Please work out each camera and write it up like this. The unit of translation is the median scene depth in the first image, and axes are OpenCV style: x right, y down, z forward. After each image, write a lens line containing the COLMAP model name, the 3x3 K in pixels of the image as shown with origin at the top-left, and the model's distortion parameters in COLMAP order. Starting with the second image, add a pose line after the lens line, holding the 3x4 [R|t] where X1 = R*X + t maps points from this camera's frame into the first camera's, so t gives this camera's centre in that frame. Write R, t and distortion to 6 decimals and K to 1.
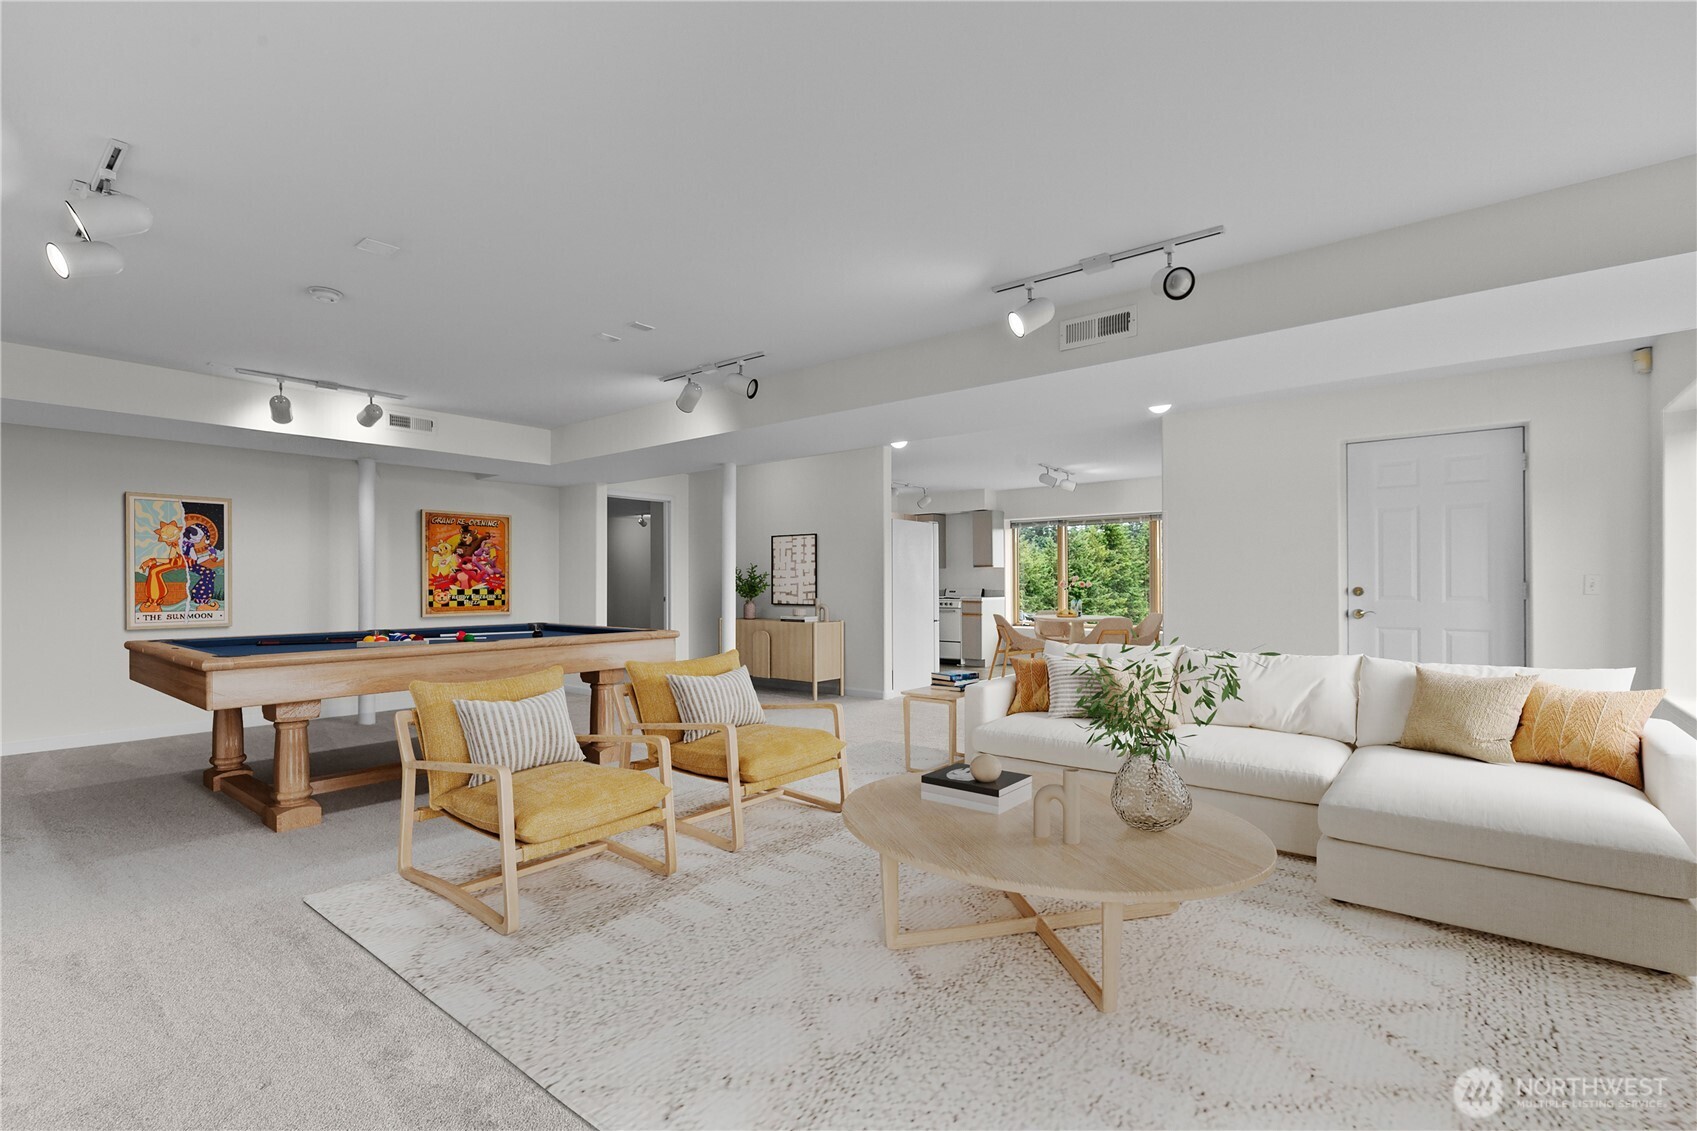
lens RADIAL K [[772.0, 0, 847.0], [0, 772.0, 572.2], [0, 0, 1]] dist [-0.000441, 0.000061]
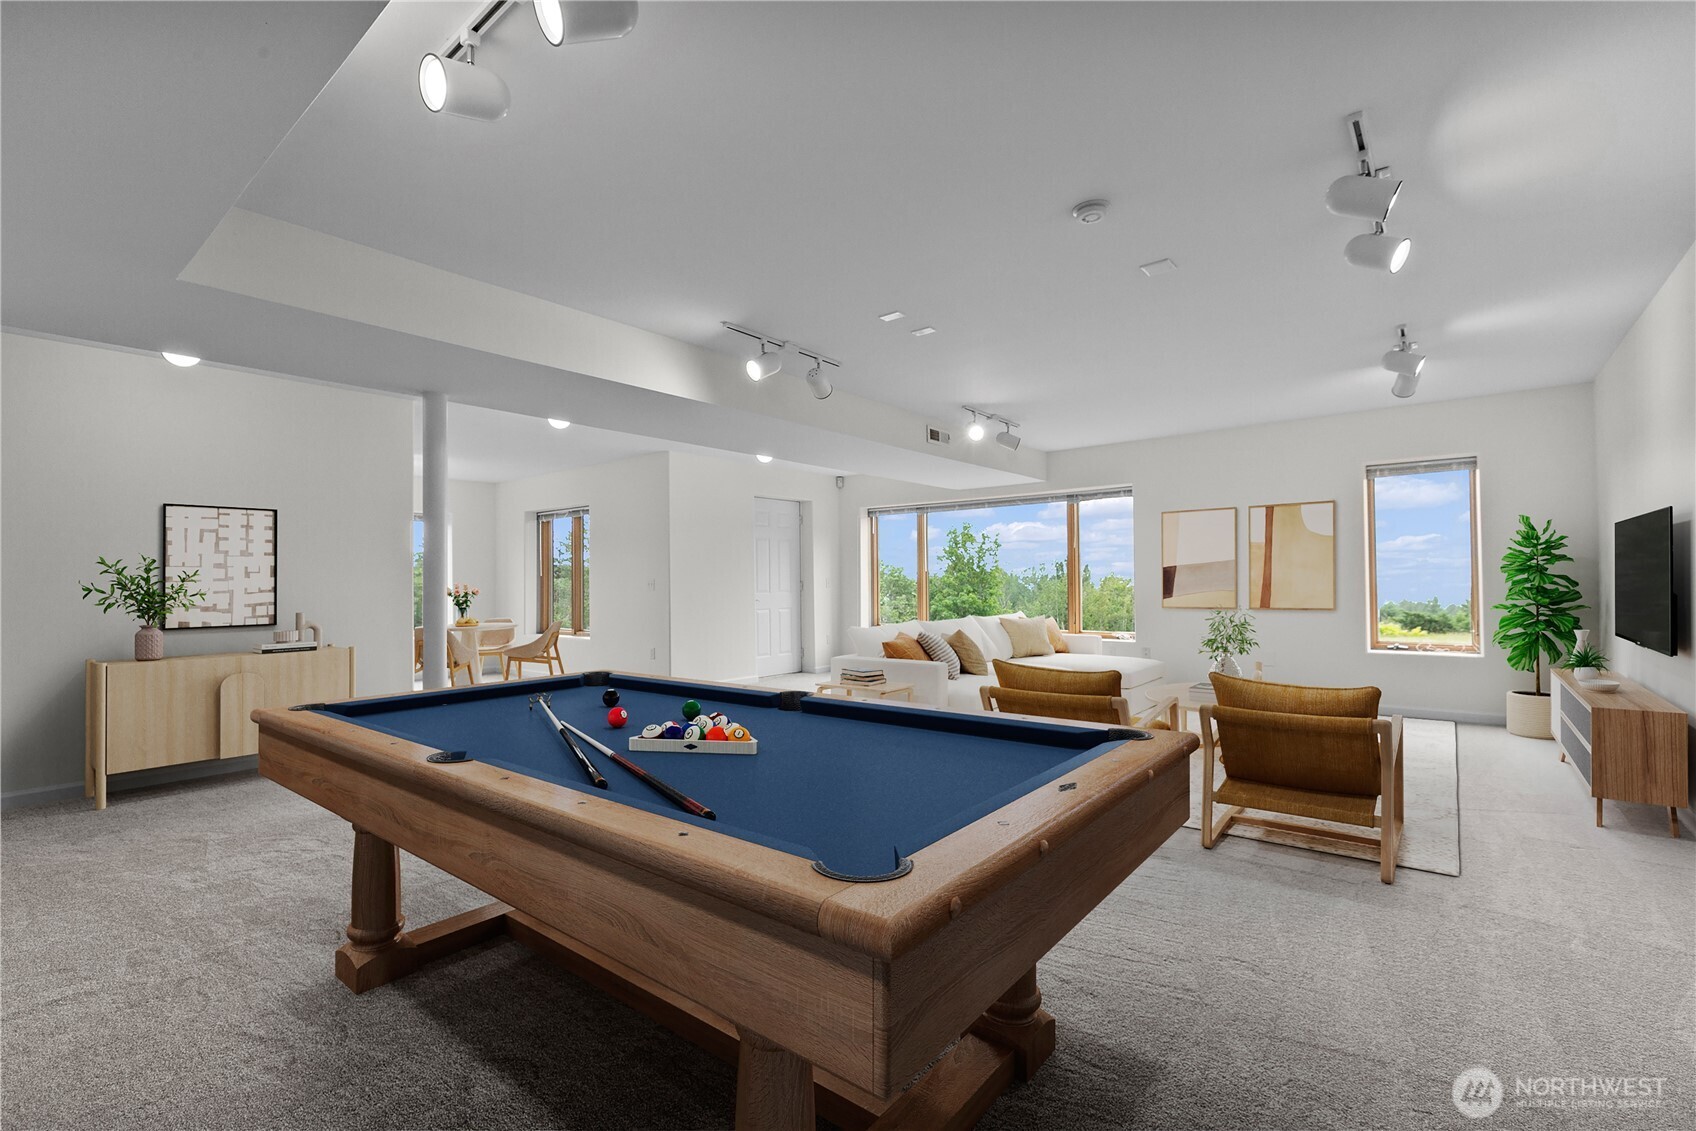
lens RADIAL K [[771.5, 0, 849.4], [0, 771.5, 571.1], [0, 0, 1]] dist [-0.000441, 0.000061]
pose [[0.029918, 0.009495, 0.999507, -0.572784], [0.013885, 0.999854, -0.009914, 0.010957], [-0.999456, 0.014174, 0.029782, 0.464591]]
